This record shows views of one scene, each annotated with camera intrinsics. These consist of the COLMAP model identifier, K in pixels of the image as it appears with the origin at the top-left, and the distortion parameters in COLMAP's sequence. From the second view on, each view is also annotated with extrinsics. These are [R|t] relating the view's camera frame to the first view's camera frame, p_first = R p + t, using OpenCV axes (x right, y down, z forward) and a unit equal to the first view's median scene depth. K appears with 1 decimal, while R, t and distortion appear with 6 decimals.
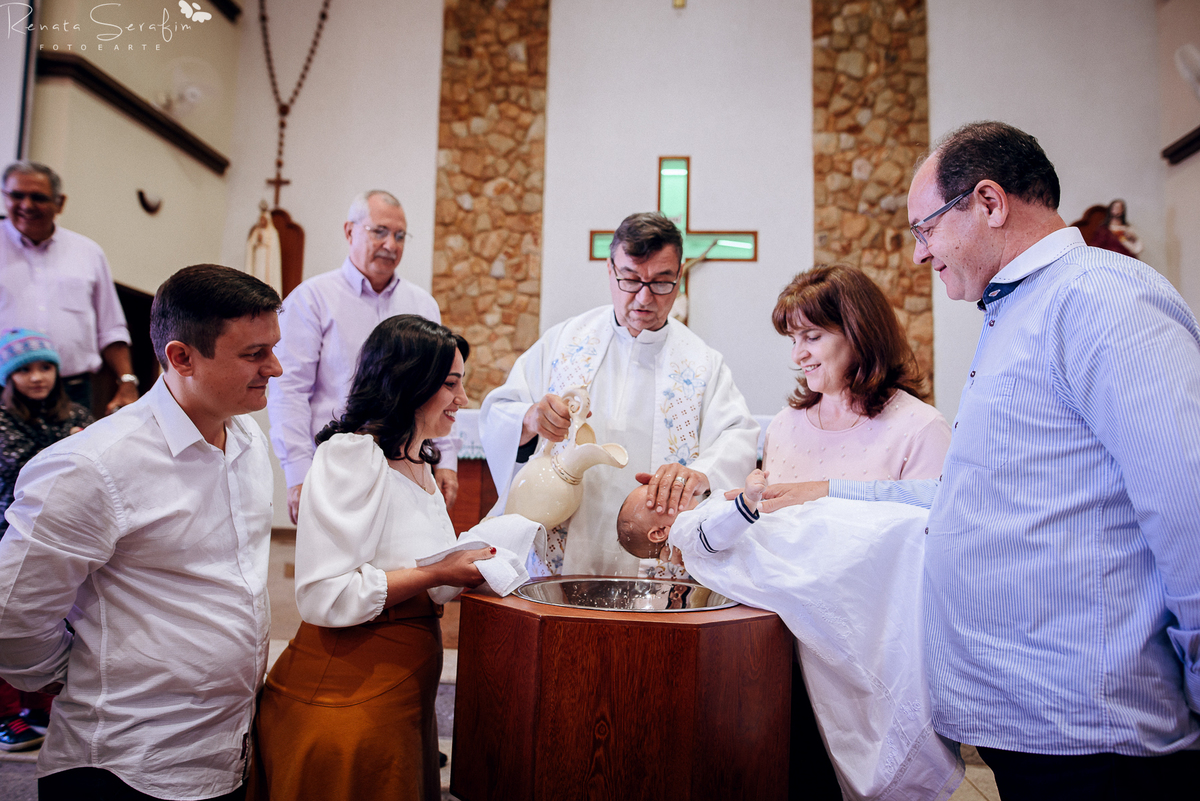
lens RADIAL K [[881.8, 0, 600.0], [0, 881.8, 400.5], [0, 0, 1]] dist [-0.011522, 0.052136]
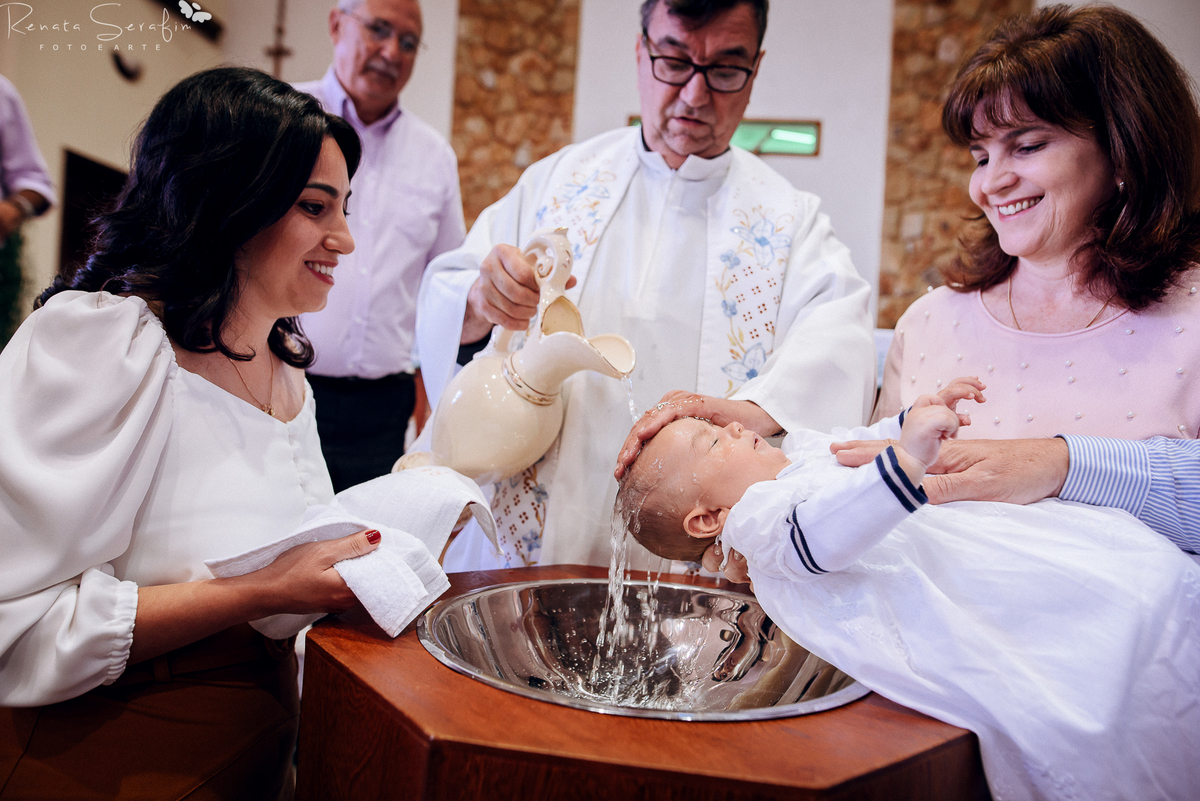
lens RADIAL K [[881.8, 0, 600.0], [0, 881.8, 400.5], [0, 0, 1]] dist [-0.011522, 0.052136]
pose [[0.998581, 0.037164, -0.038130, 0.017915], [-0.033460, 0.995050, 0.093574, 0.029299], [0.041418, -0.092165, 0.994882, 0.406978]]
